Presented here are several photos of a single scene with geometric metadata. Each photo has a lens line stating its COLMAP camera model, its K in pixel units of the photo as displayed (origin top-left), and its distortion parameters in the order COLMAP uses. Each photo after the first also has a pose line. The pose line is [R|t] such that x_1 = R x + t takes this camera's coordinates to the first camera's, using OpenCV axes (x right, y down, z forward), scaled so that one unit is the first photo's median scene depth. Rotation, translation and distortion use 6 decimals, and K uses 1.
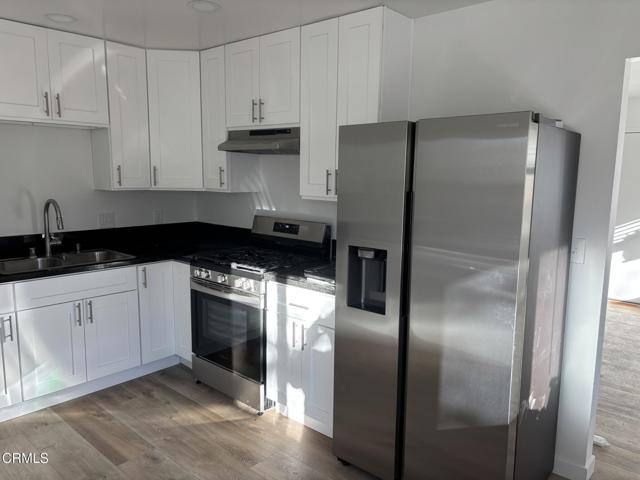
lens RADIAL K [[479.7, 0, 321.6], [0, 479.7, 241.8], [0, 0, 1]] dist [0.062606, -0.061975]
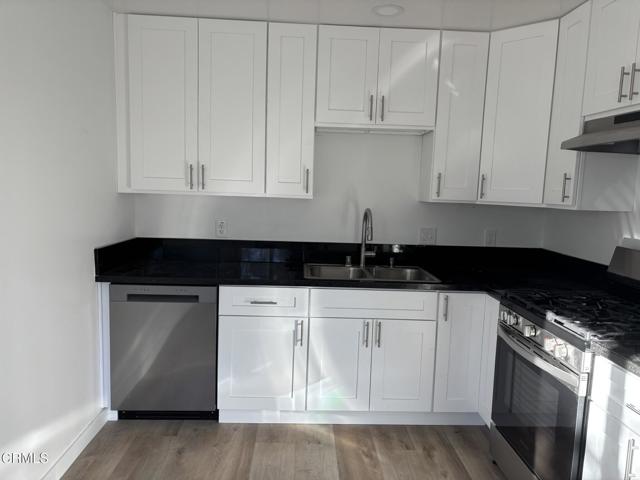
lens RADIAL K [[479.7, 0, 321.6], [0, 479.7, 241.8], [0, 0, 1]] dist [0.062606, -0.061975]
pose [[0.699947, 0.093658, -0.708027, 0.057161], [-0.126916, 0.991897, 0.005741, -0.015468], [0.702828, 0.085842, 0.706162, 0.271167]]
